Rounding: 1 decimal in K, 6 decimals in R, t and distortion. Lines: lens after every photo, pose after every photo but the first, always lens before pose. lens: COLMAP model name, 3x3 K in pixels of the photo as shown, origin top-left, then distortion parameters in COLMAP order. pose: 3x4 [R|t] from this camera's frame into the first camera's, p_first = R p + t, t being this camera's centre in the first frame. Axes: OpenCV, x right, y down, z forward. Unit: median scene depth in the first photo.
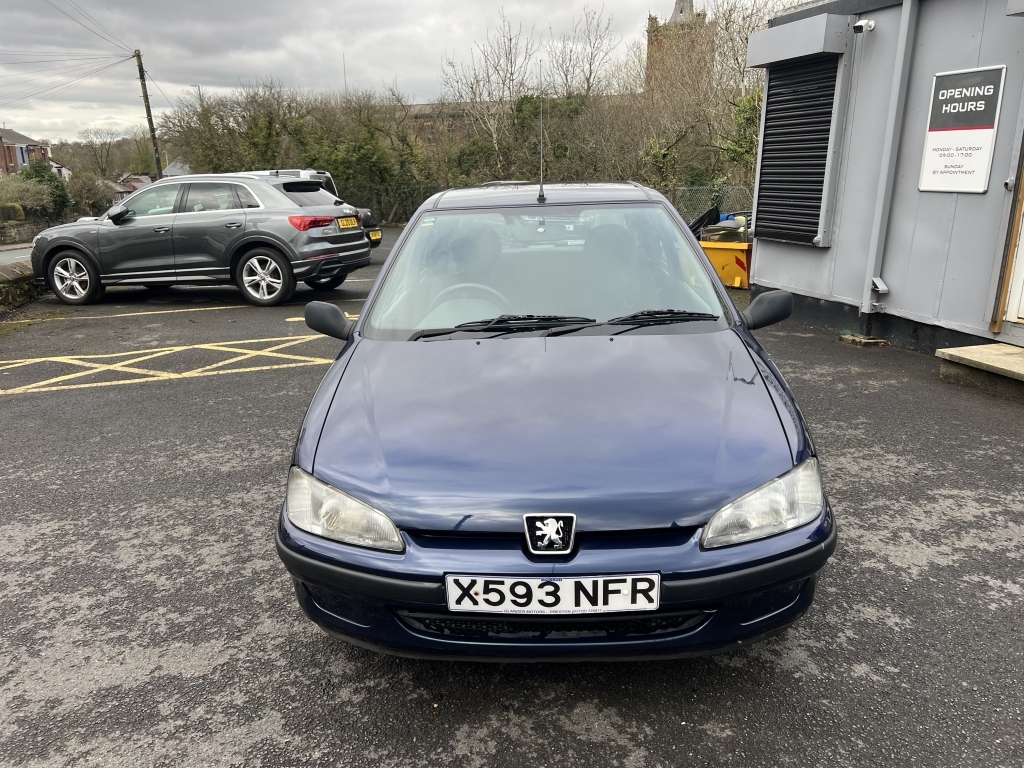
lens RADIAL K [[767.6, 0, 505.4], [0, 767.6, 386.1], [0, 0, 1]] dist [0.055865, -0.062770]
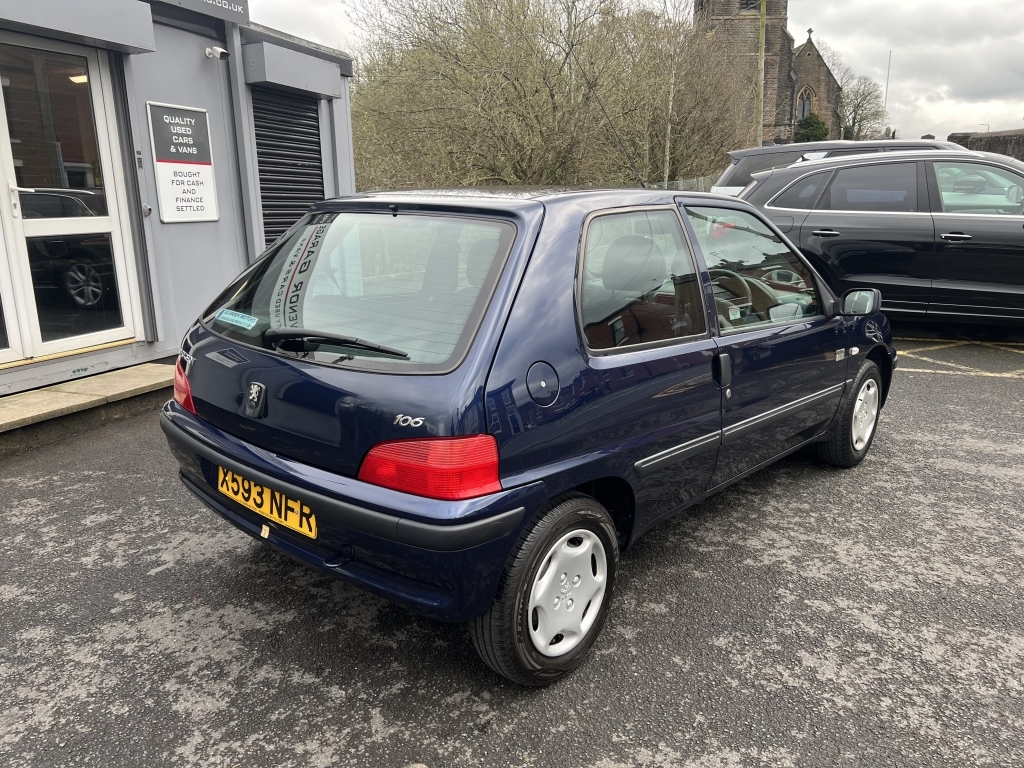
lens RADIAL K [[767.6, 0, 507.7], [0, 767.6, 383.6], [0, 0, 1]] dist [0.055865, -0.062770]
pose [[-0.770499, -0.126208, 0.624822, -0.390425], [0.196165, 0.885689, 0.420802, -0.386079], [-0.606507, 0.446796, -0.657665, 1.480585]]
